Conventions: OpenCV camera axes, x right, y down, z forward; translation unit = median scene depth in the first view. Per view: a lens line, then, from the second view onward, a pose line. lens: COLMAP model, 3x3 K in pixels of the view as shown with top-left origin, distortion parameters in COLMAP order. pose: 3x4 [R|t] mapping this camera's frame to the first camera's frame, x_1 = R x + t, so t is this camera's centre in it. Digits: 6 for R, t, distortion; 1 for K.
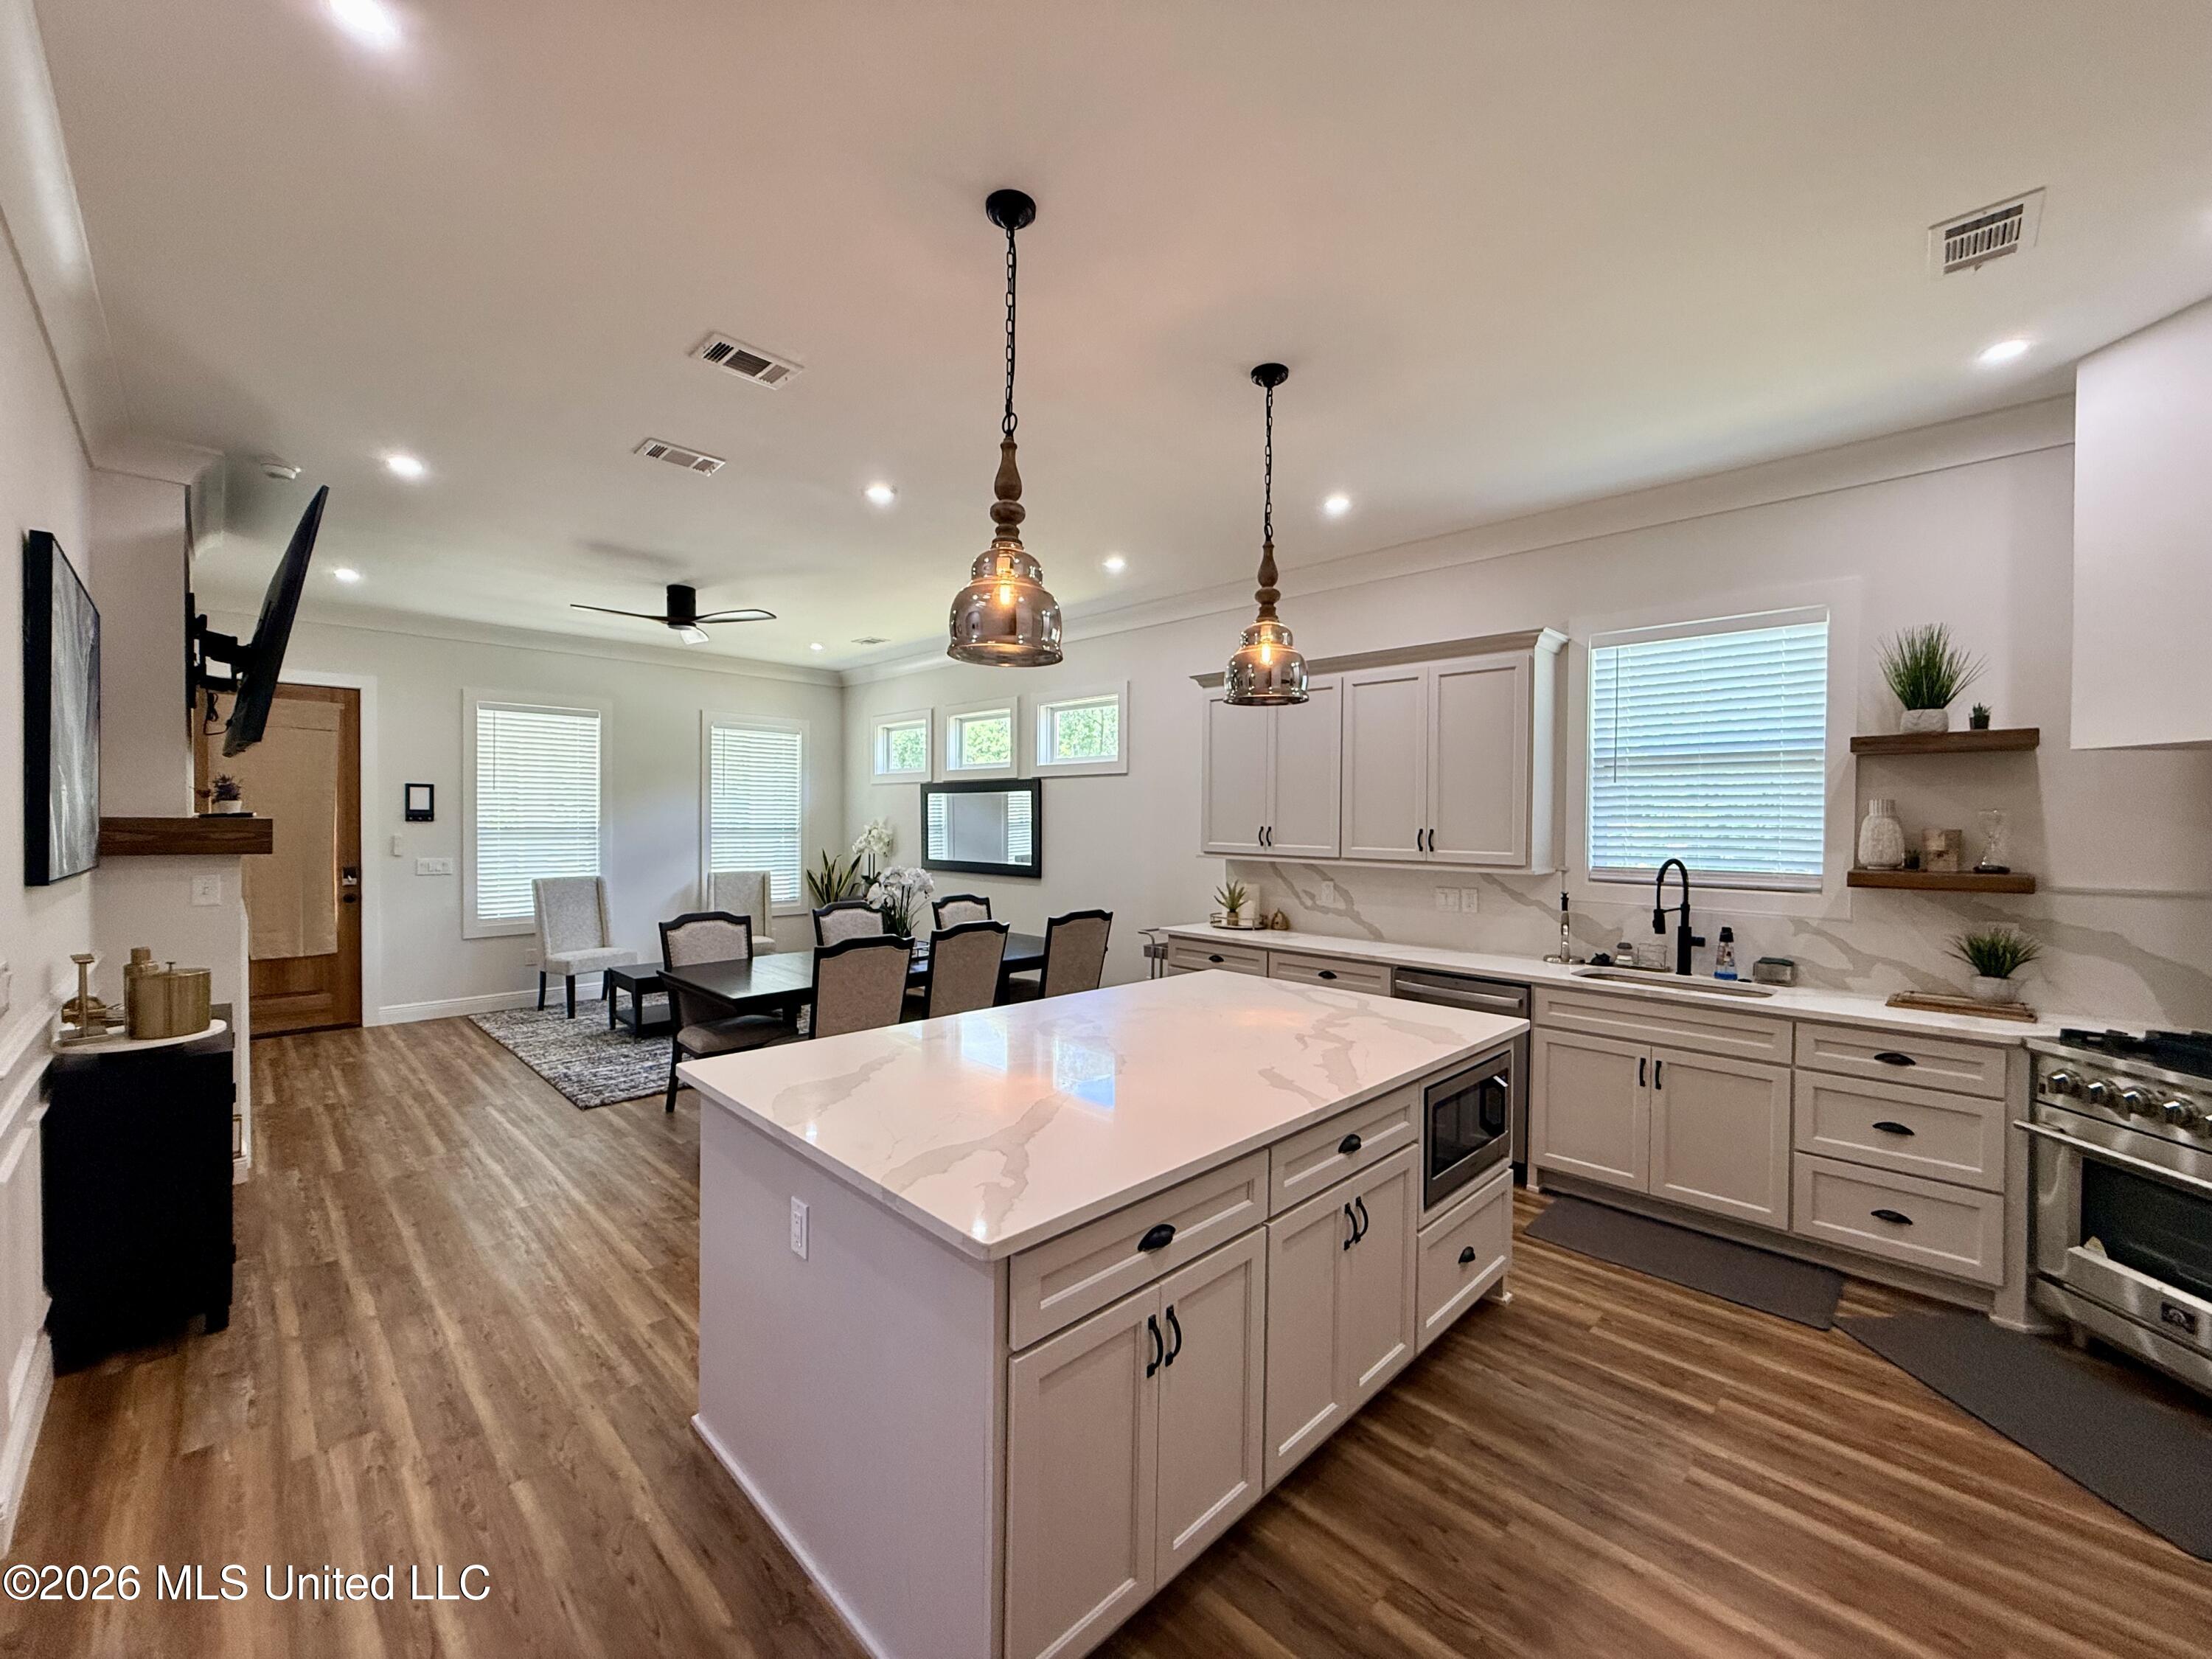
lens RADIAL K [[900.5, 0, 1096.7], [0, 900.5, 819.7], [0, 0, 1]] dist [-0.000024, -0.000007]
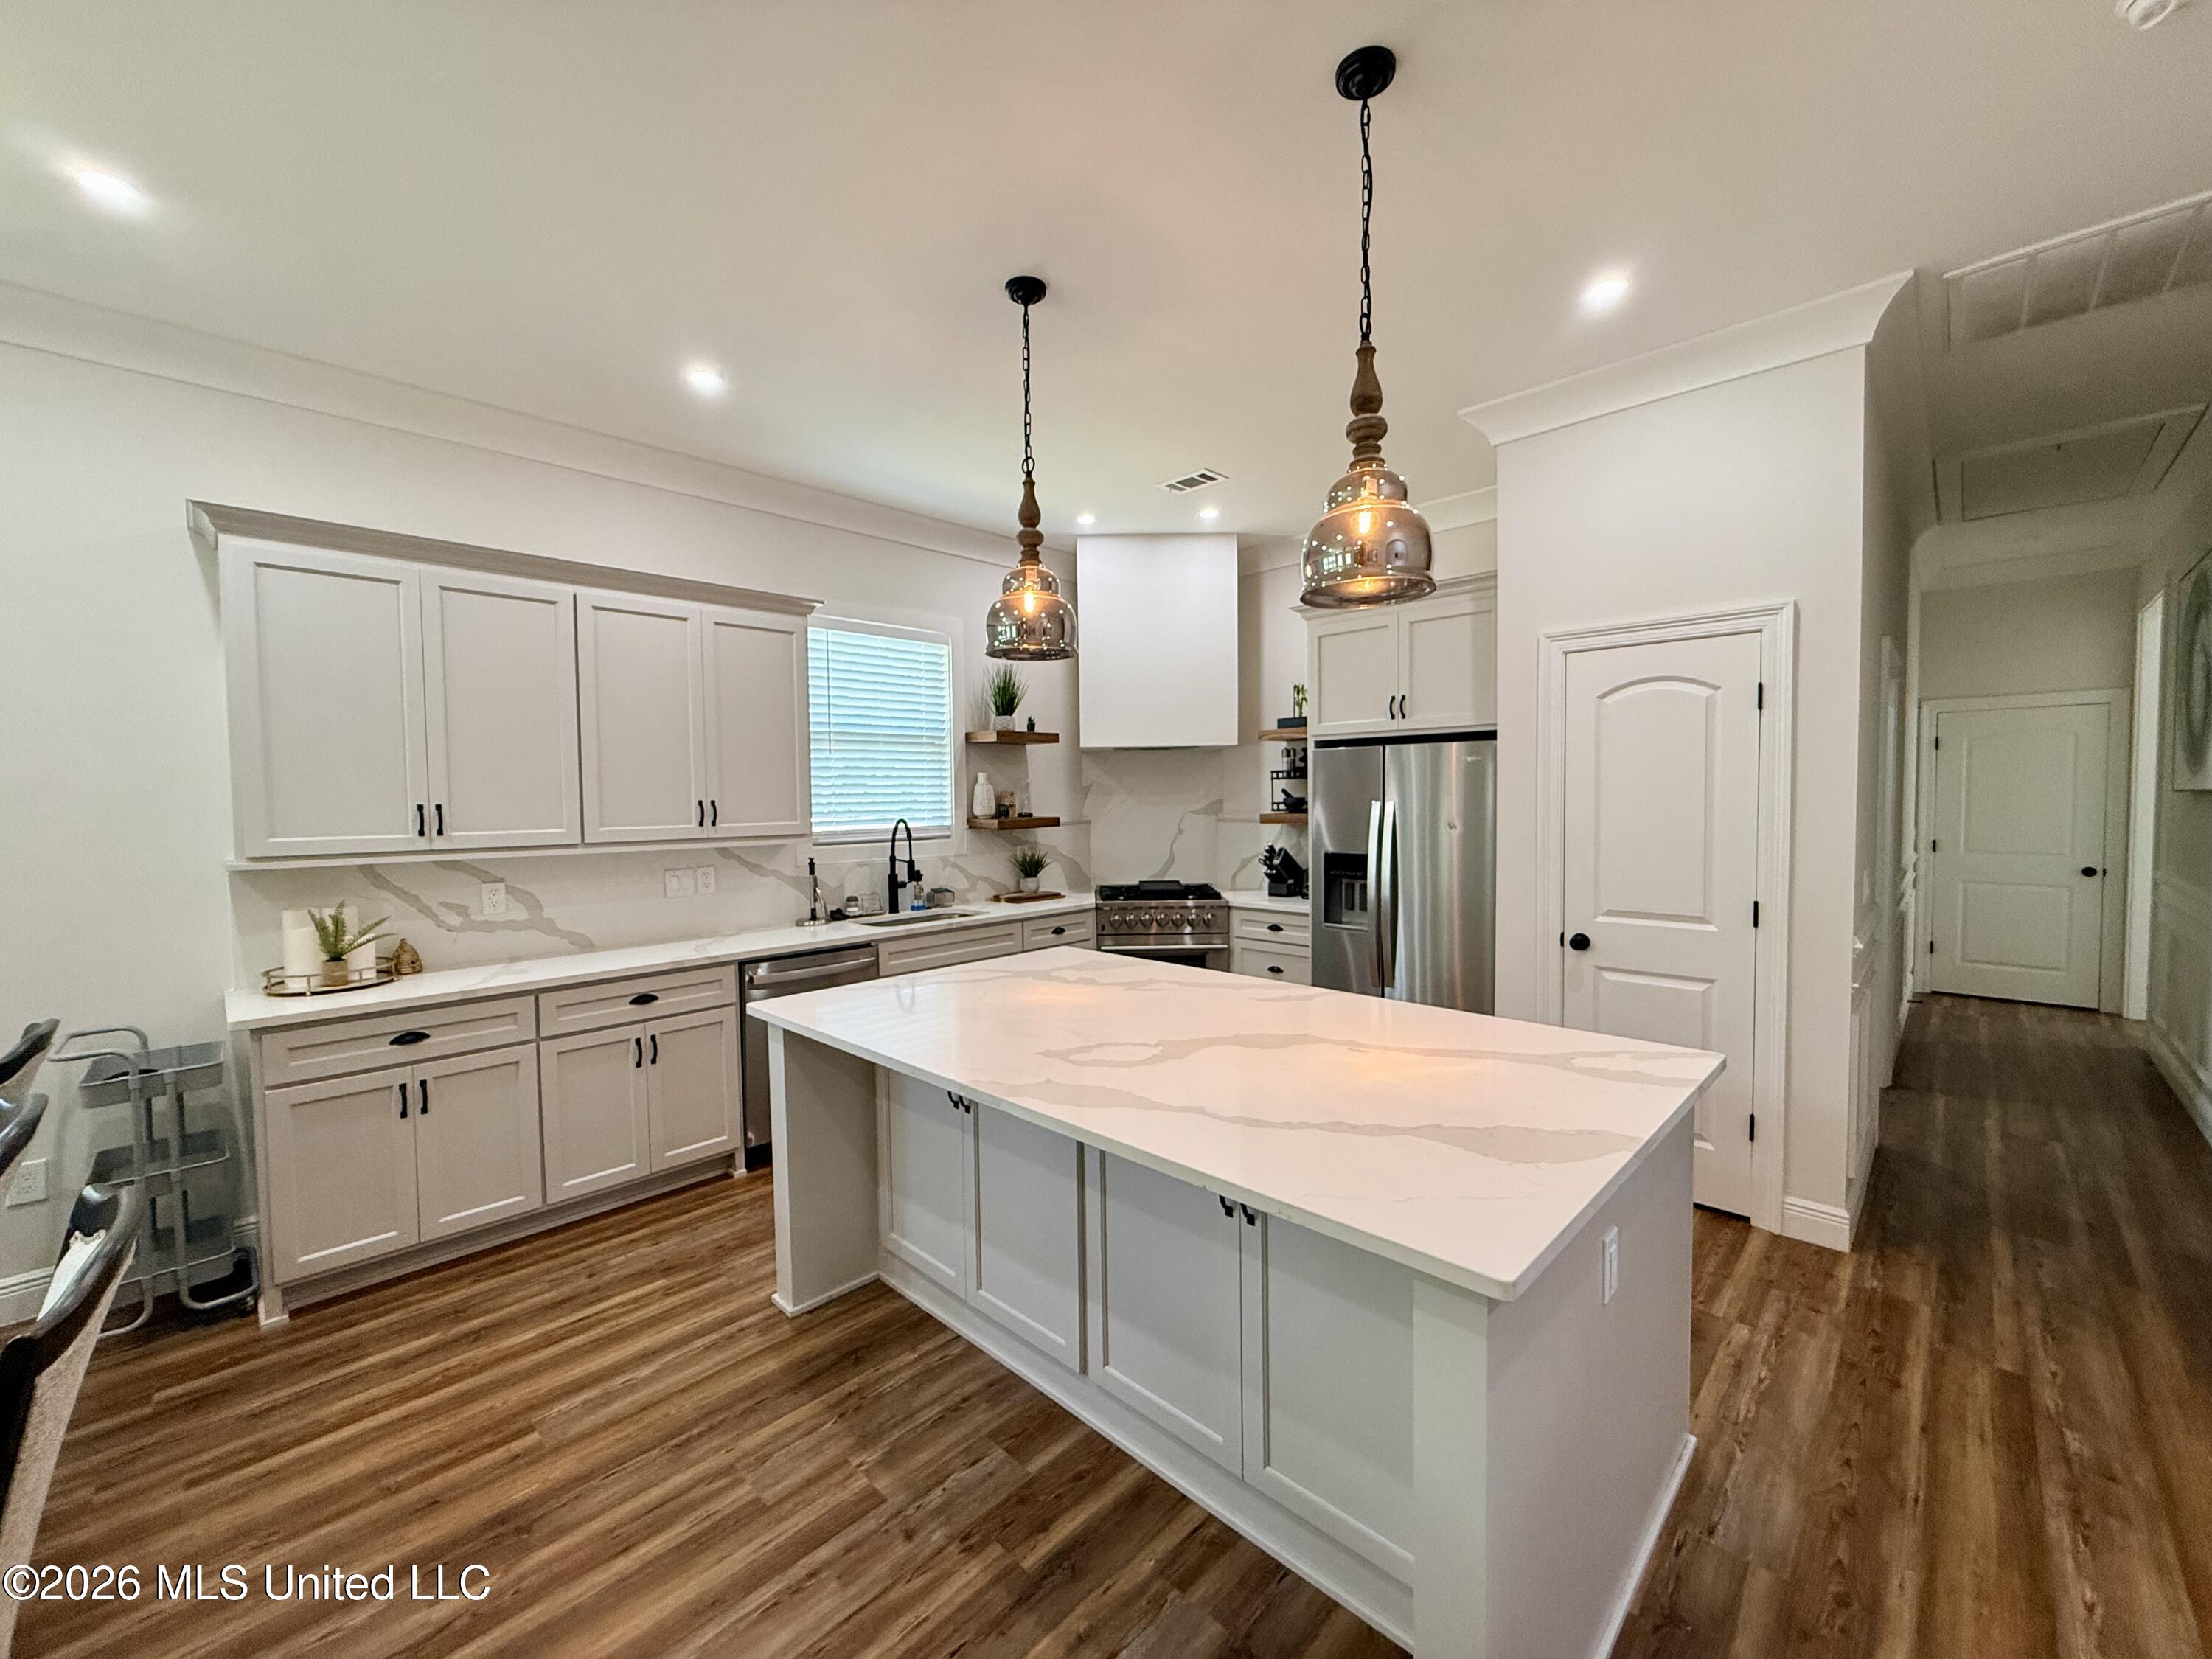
lens RADIAL K [[882.4, 0, 1106.0], [0, 882.4, 829.5], [0, 0, 1]] dist [-0.001676, -0.000228]
pose [[-0.026293, -0.048728, 0.998466, -0.558299], [0.015247, 0.998676, 0.049139, 0.003153], [-0.999538, 0.016516, -0.025515, 0.746529]]
